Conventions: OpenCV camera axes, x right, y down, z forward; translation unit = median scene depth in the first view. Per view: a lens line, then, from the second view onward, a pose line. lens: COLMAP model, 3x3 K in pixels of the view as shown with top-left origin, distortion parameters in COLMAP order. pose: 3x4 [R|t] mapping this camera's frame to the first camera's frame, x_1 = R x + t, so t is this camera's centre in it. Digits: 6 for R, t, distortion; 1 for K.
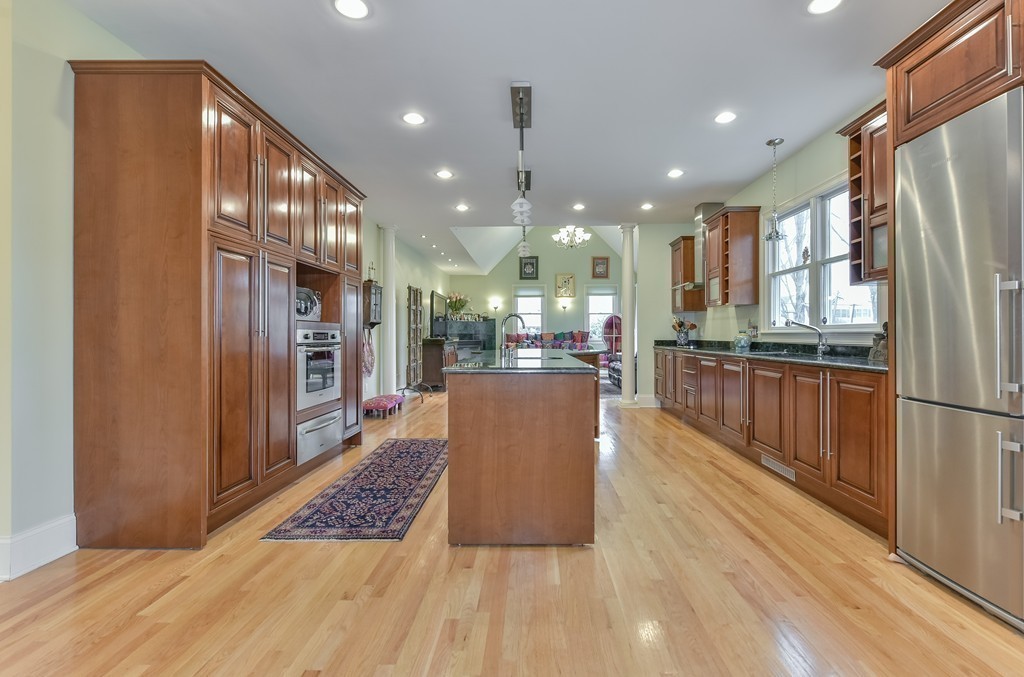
lens RADIAL K [[462.6, 0, 527.8], [0, 462.6, 334.0], [0, 0, 1]] dist [0.002661, -0.000167]
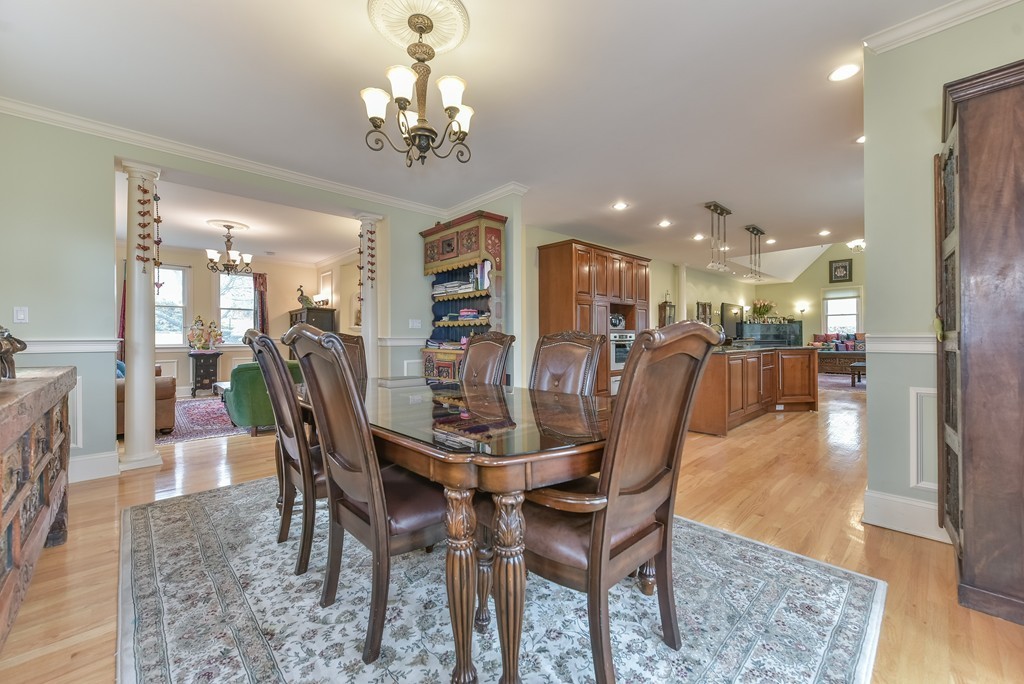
lens RADIAL K [[407.9, 0, 512.0], [0, 407.9, 342.0], [0, 0, 1]] dist [-0.001062, -0.000562]
pose [[0.696781, 0.003661, -0.717275, 0.557488], [0.007479, 0.999896, 0.012368, 0.002179], [0.717245, -0.013982, 0.696681, -0.676886]]
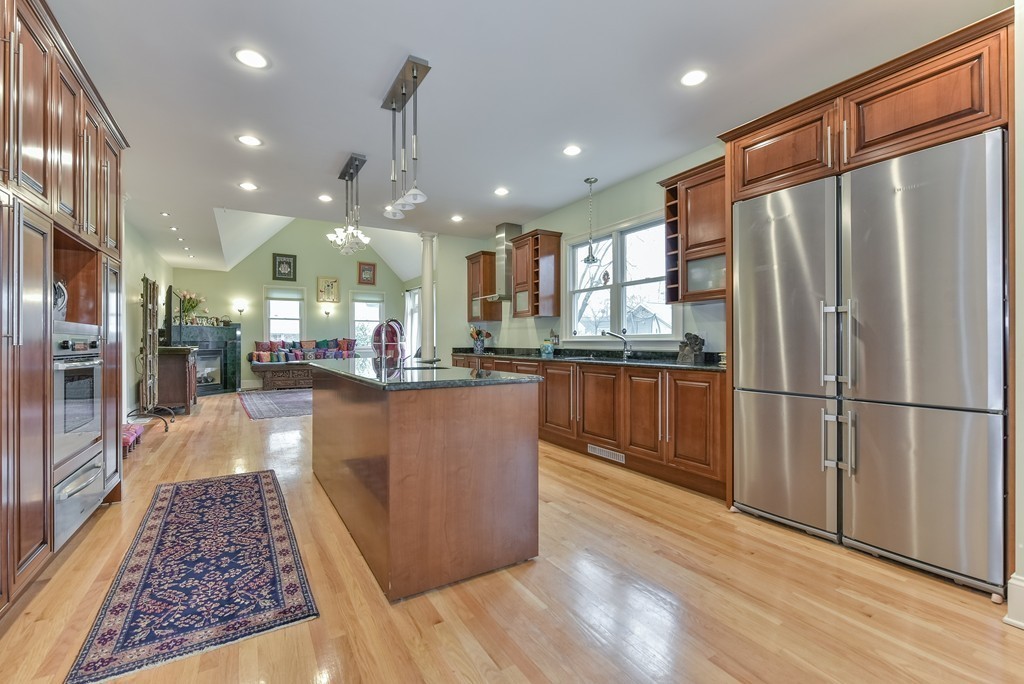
lens RADIAL K [[444.0, 0, 512.0], [0, 444.0, 342.0], [0, 0, 1]] dist [0.000568, -0.000684]
pose [[0.850815, 0.000781, 0.525465, -0.282591], [-0.000994, 0.999999, 0.000124, 0.000252], [-0.525465, -0.000628, 0.850815, 0.162828]]
